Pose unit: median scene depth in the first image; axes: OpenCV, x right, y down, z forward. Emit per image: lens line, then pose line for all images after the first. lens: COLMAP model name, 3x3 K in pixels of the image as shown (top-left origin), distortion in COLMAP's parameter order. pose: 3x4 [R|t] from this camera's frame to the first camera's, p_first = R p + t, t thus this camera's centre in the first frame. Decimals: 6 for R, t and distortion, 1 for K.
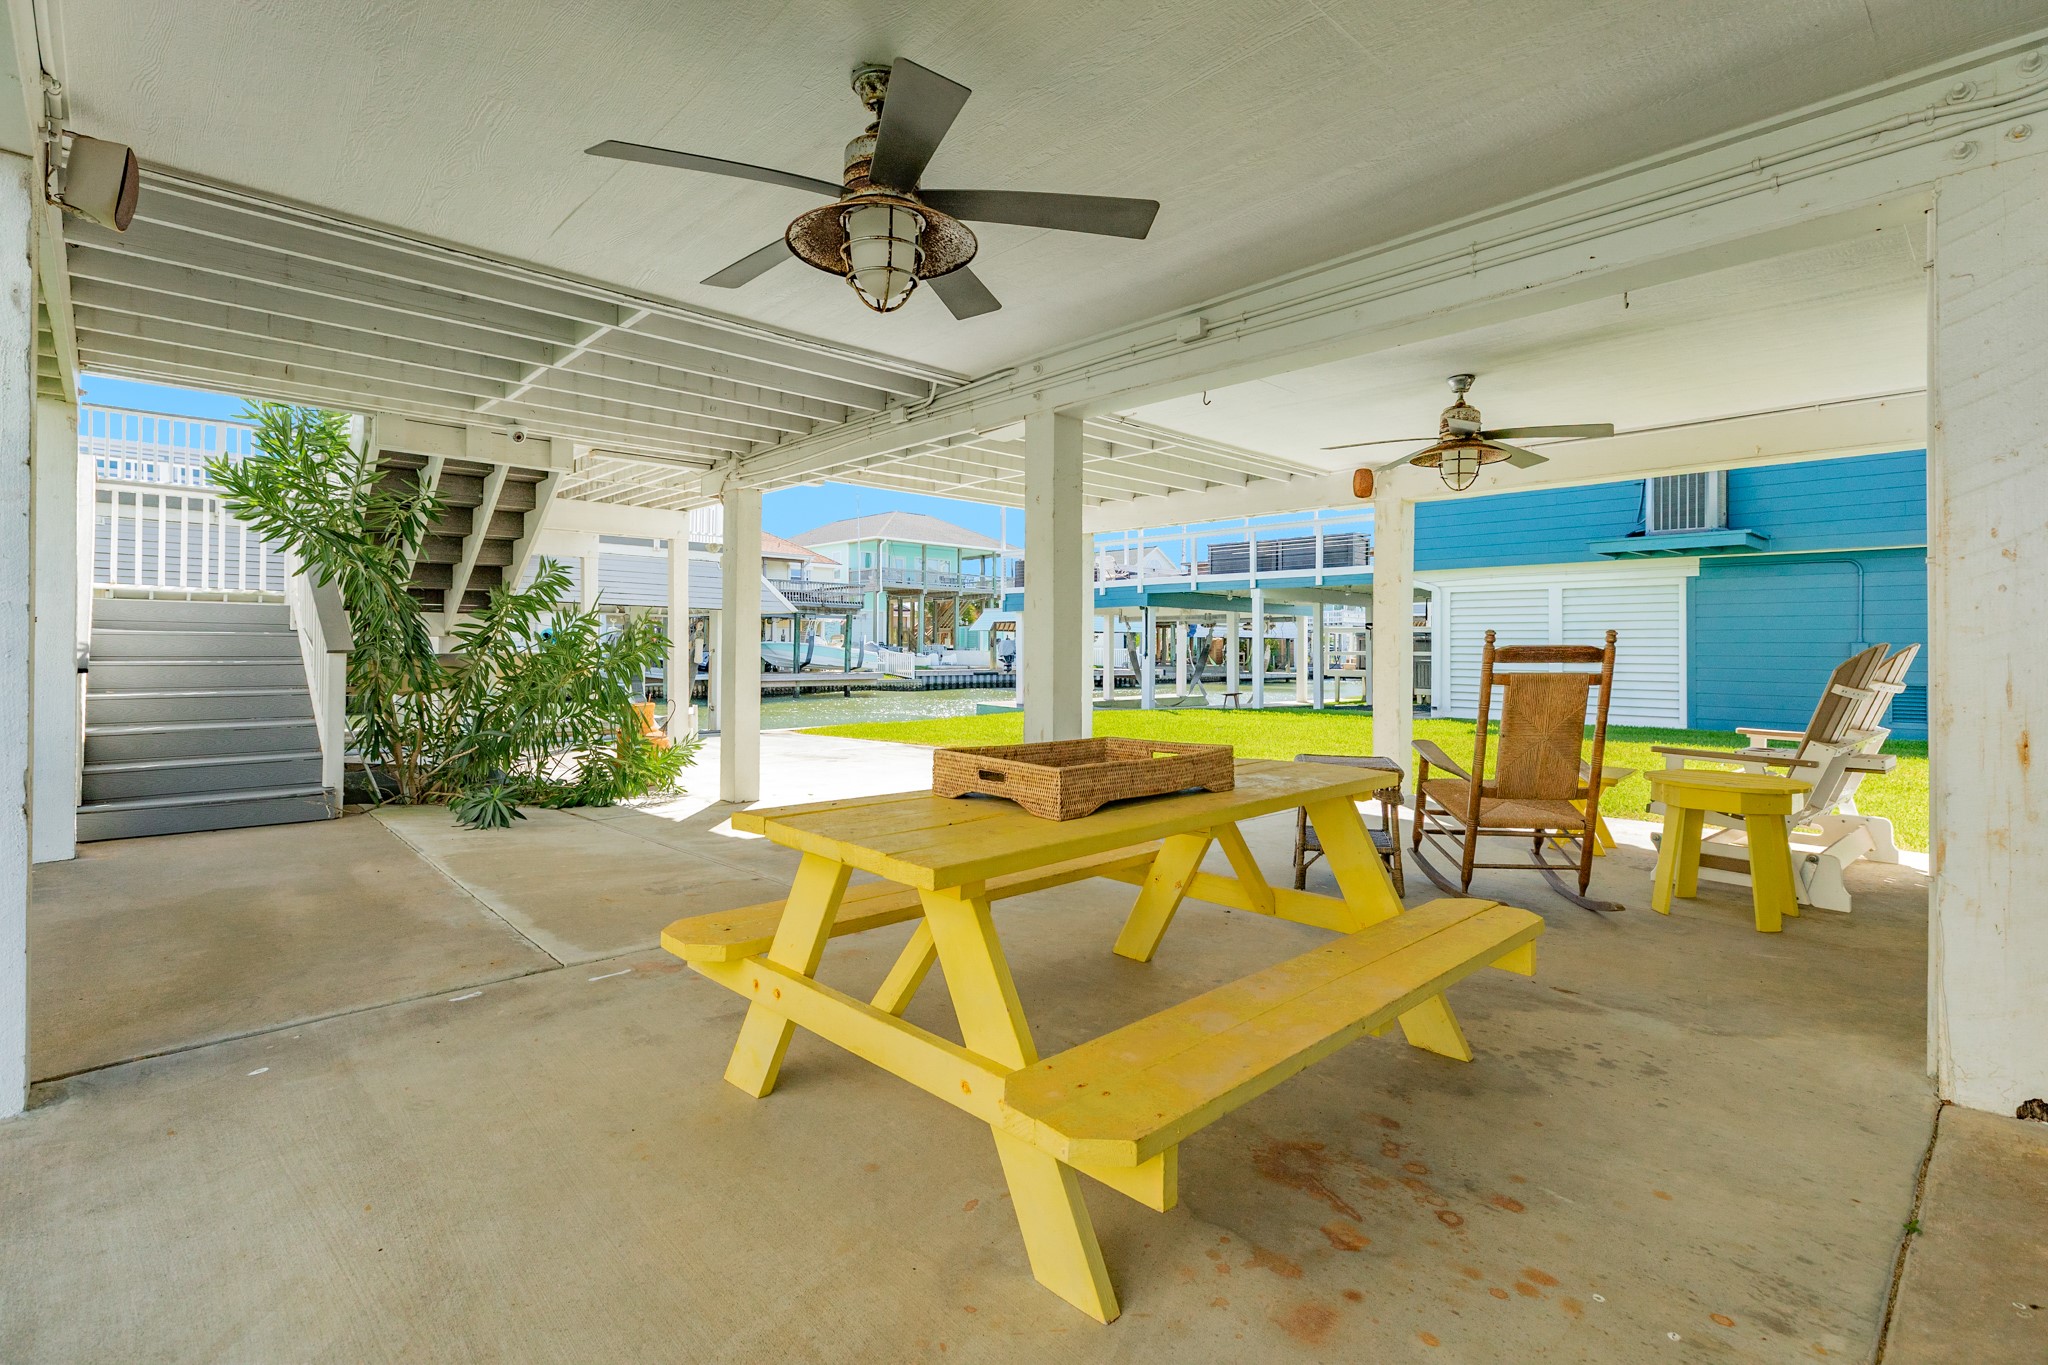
lens RADIAL K [[916.2, 0, 1024.5], [0, 916.2, 662.0], [0, 0, 1]] dist [0.003118, 0.000235]
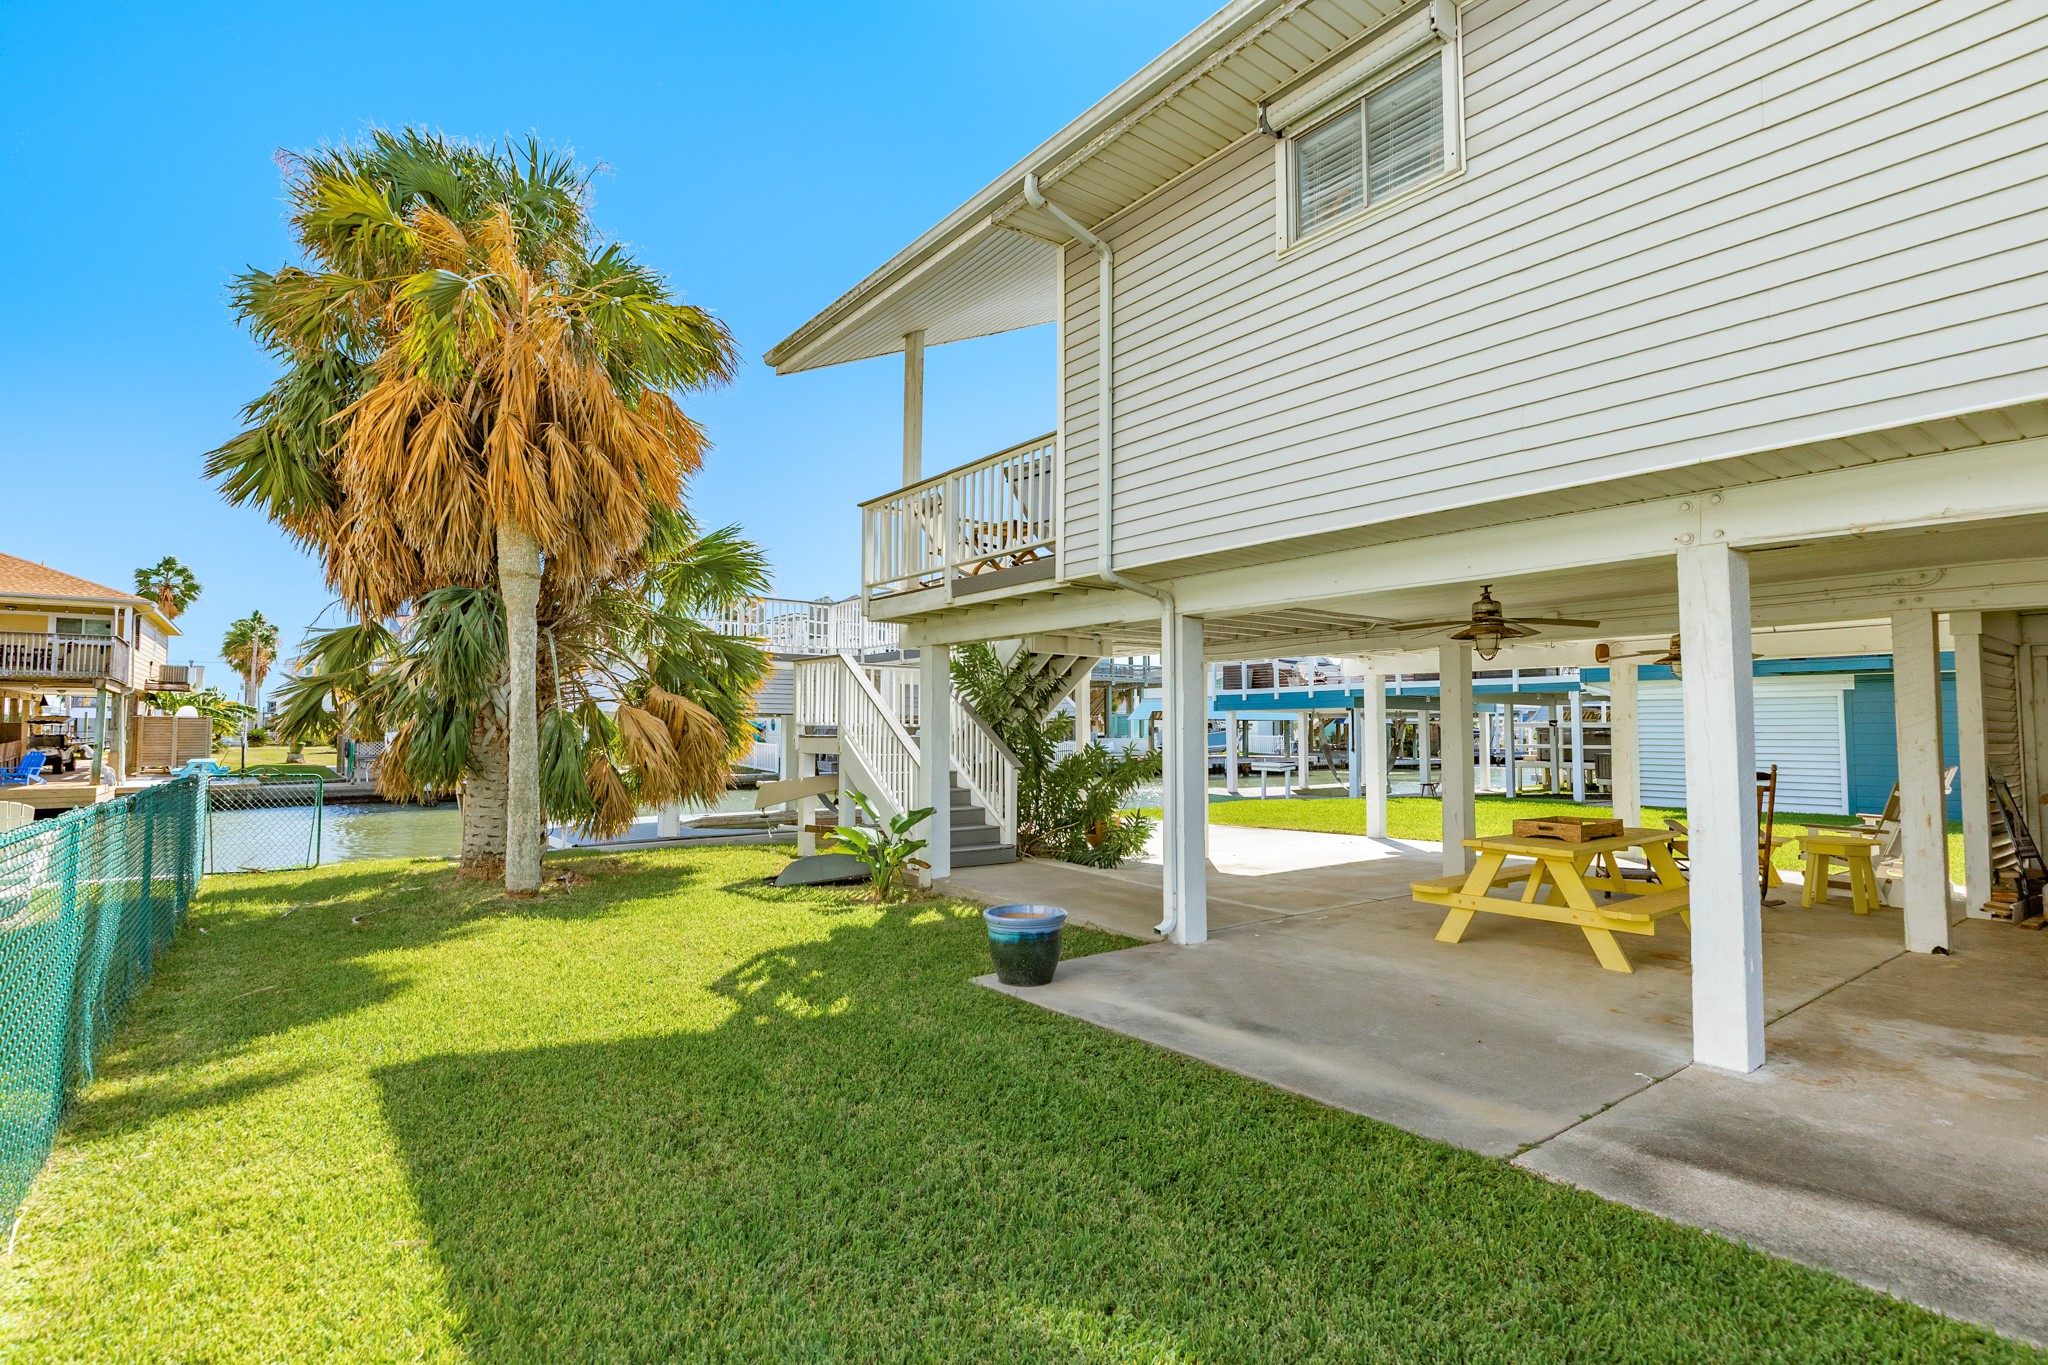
lens RADIAL K [[999.0, 0, 1018.9], [0, 999.0, 694.4], [0, 0, 1]] dist [0.000088, -0.000653]
pose [[0.996269, -0.007053, -0.086019, -0.758051], [0.003032, 0.998900, -0.046786, -0.083975], [0.086254, 0.046351, 0.995194, -1.228919]]
